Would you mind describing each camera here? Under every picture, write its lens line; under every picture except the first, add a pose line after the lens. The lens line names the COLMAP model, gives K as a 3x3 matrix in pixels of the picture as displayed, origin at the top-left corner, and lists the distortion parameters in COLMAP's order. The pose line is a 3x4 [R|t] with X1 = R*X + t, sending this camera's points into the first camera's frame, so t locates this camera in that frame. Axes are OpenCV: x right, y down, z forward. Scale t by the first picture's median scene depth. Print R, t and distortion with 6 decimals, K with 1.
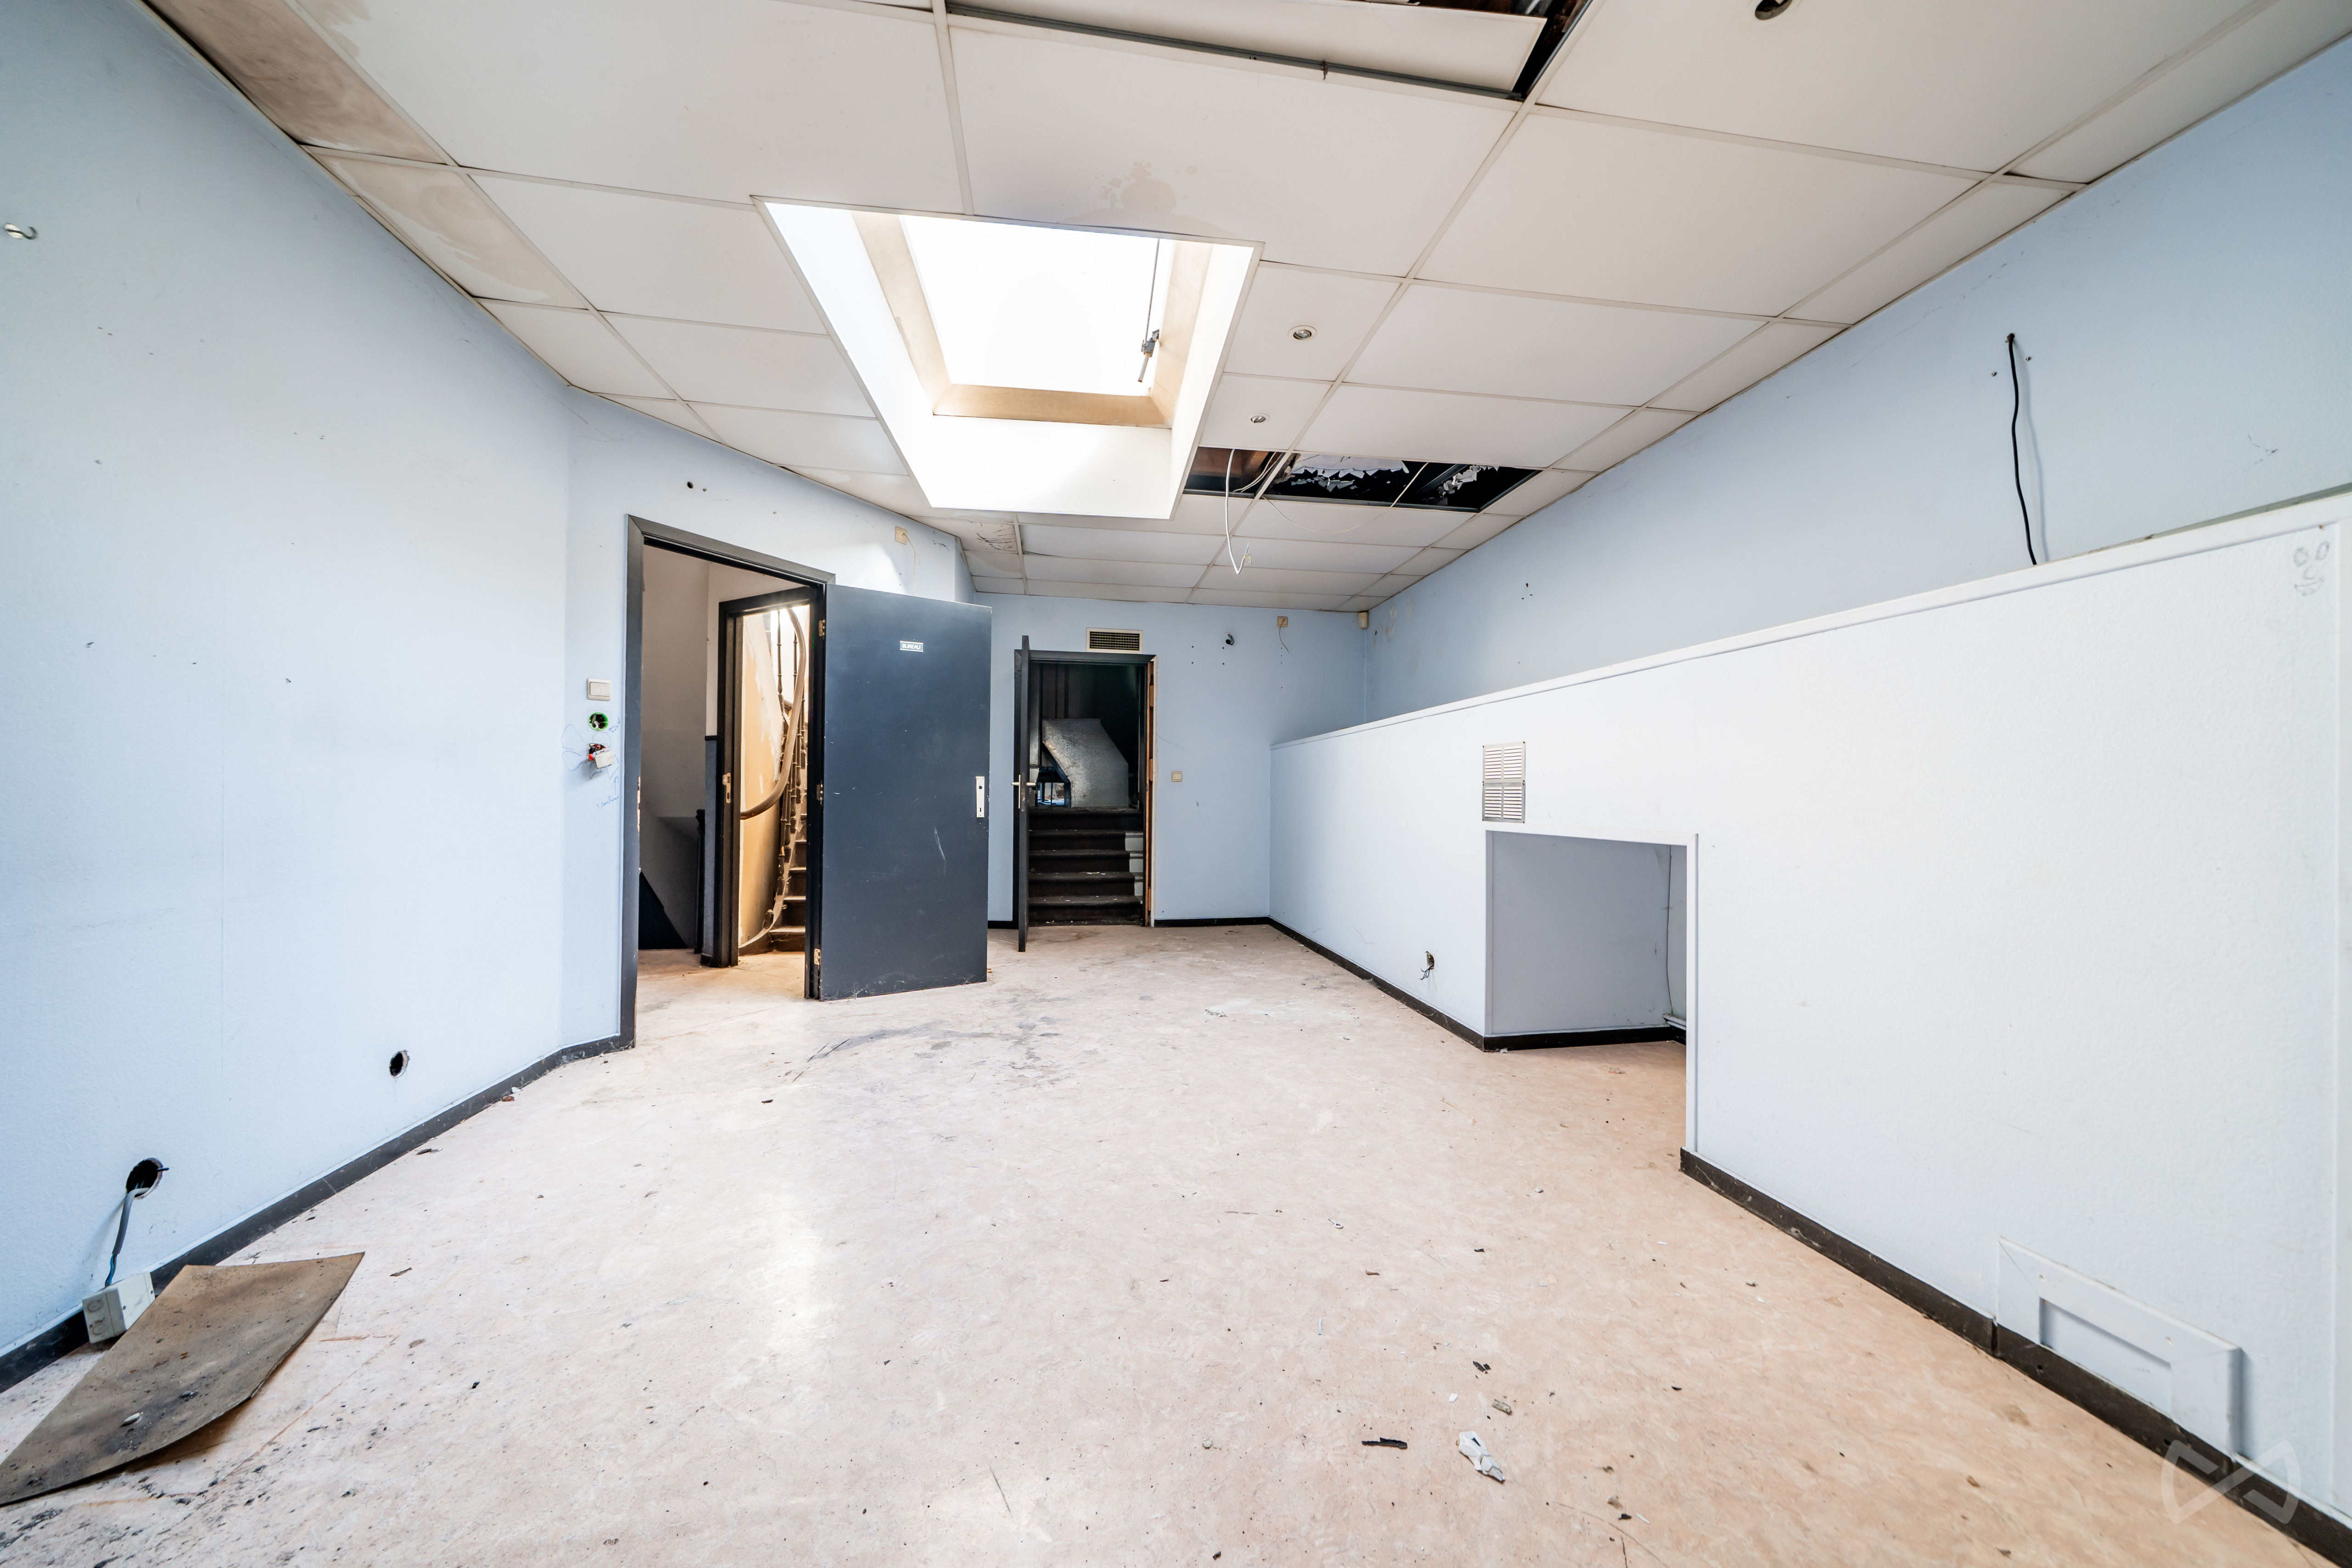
lens RADIAL K [[814.5, 0, 1194.8], [0, 814.5, 795.5], [0, 0, 1]] dist [-0.010430, 0.000588]
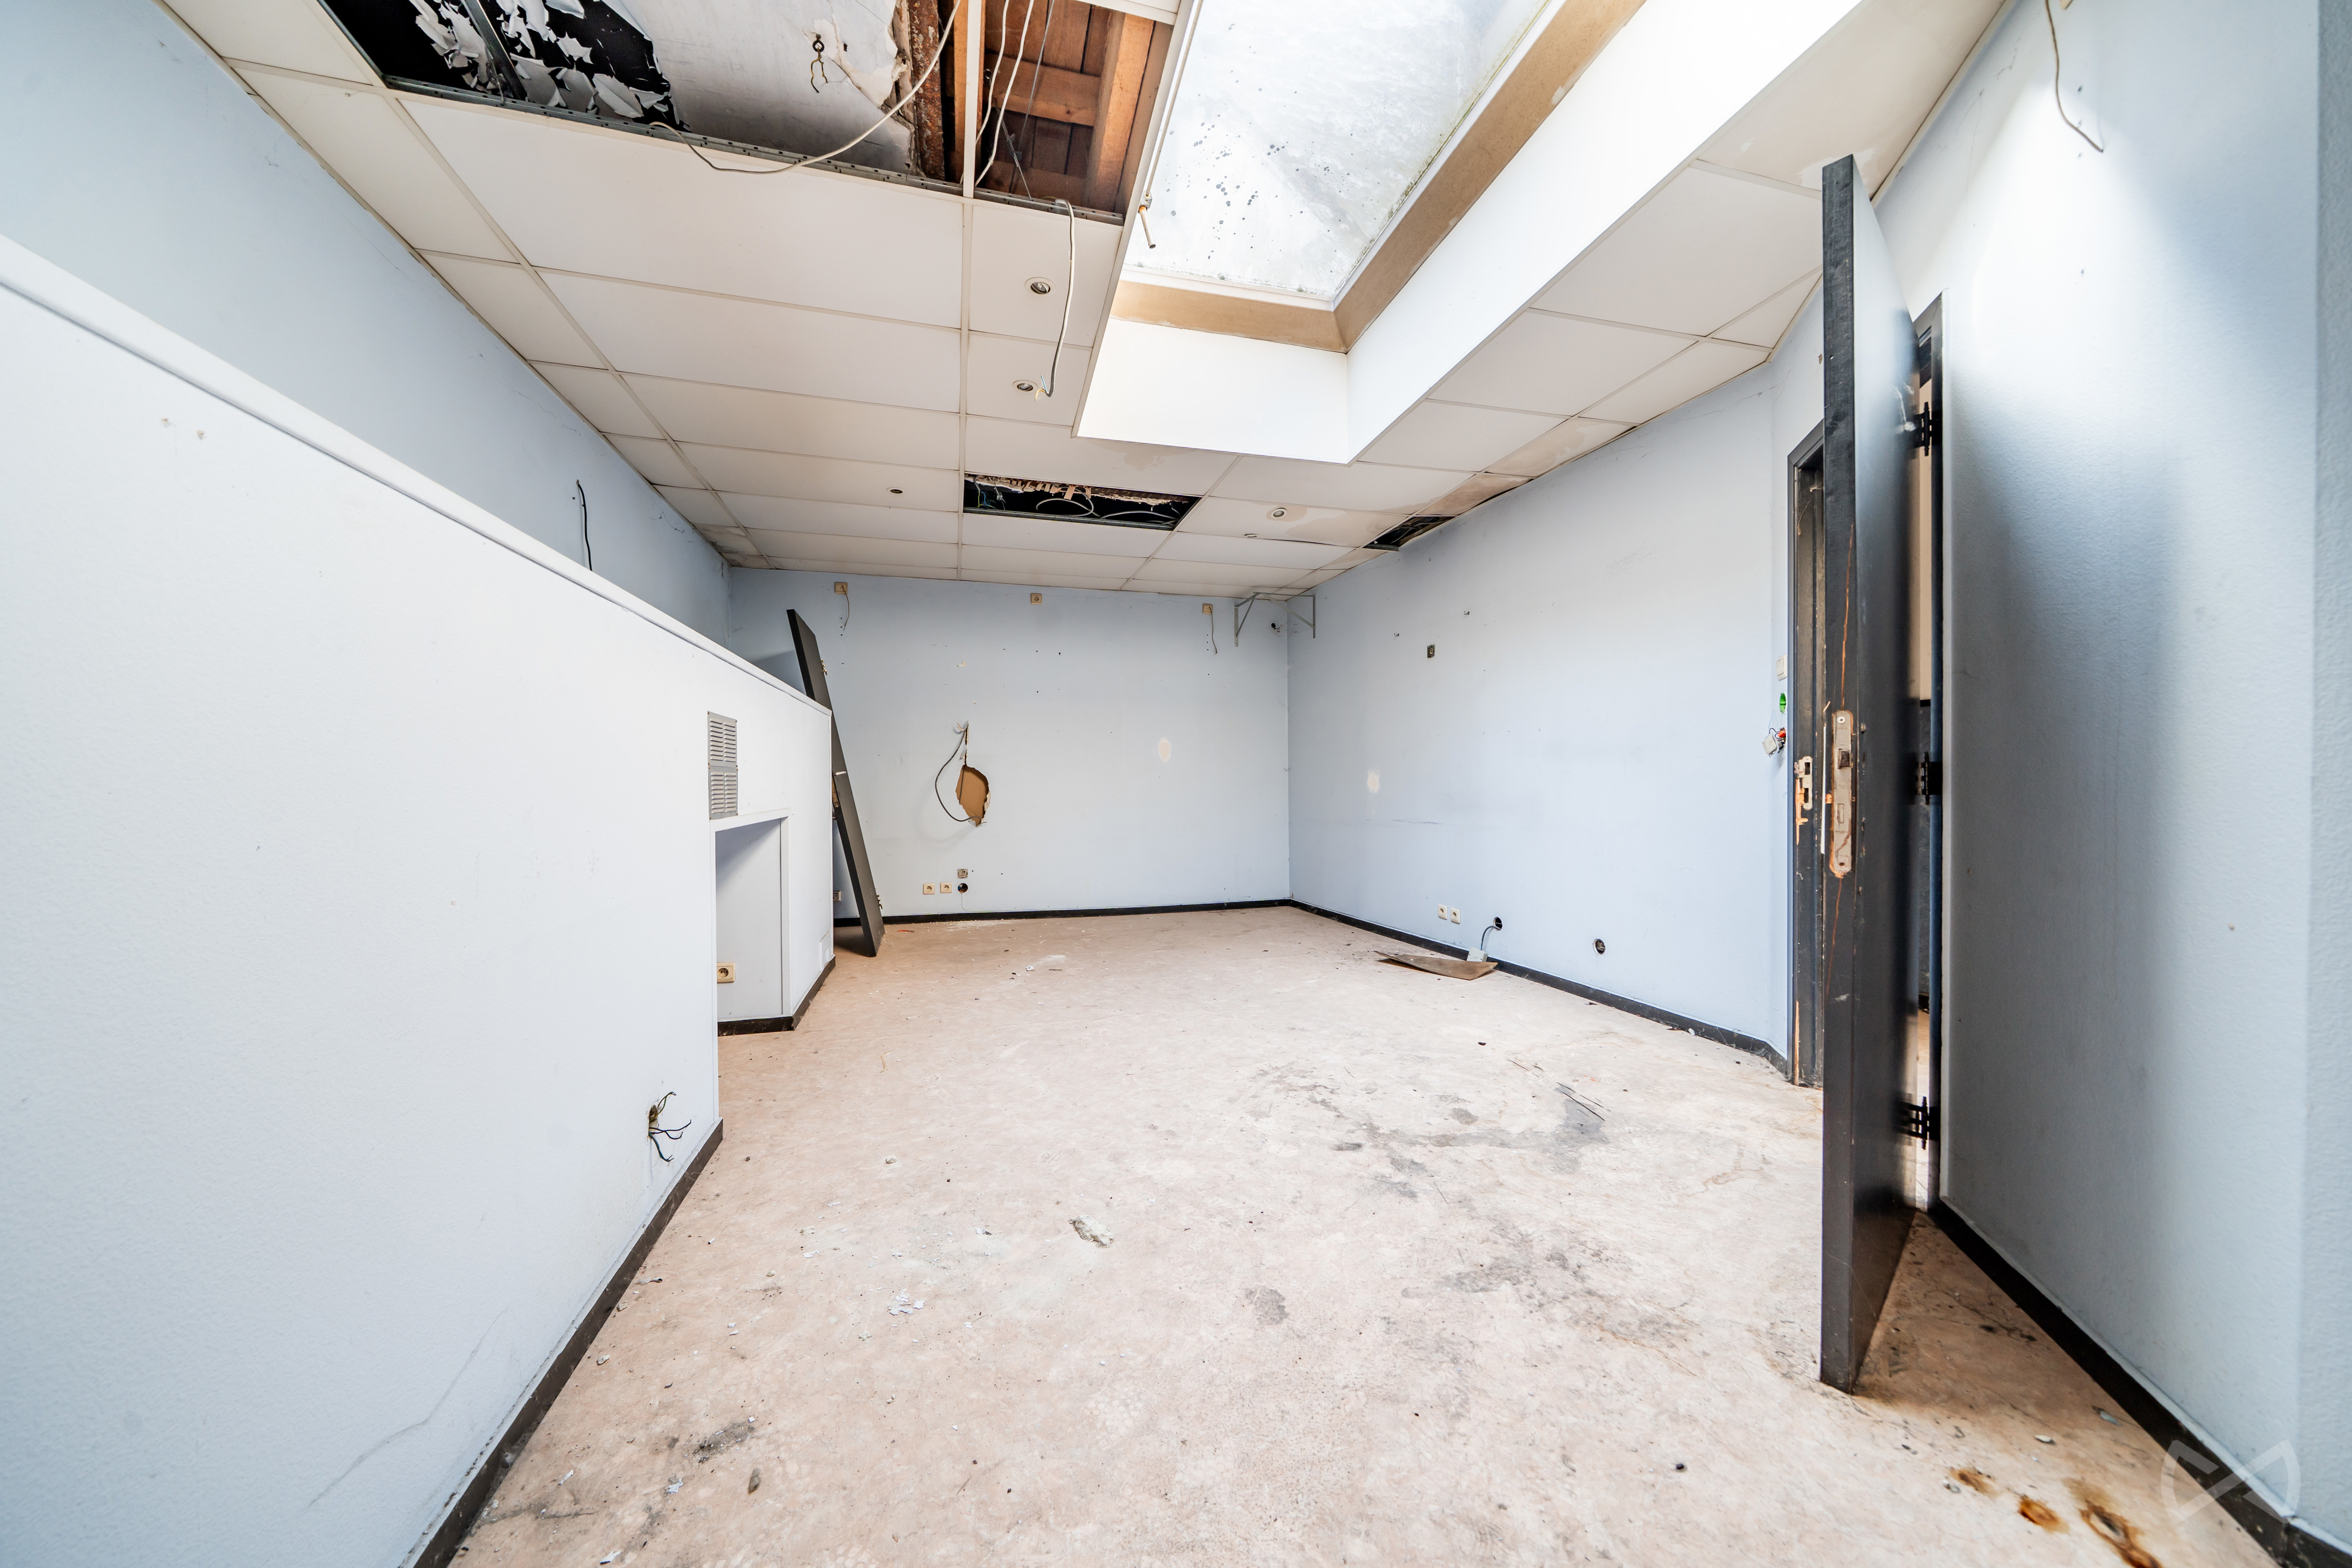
lens RADIAL K [[814.5, 0, 1194.8], [0, 814.5, 795.5], [0, 0, 1]] dist [-0.010430, 0.000588]
pose [[-0.992175, 0.000570, -0.124851, 0.029981], [-0.001404, 0.999875, 0.015717, -0.001234], [0.124845, 0.015769, -0.992051, 1.783480]]
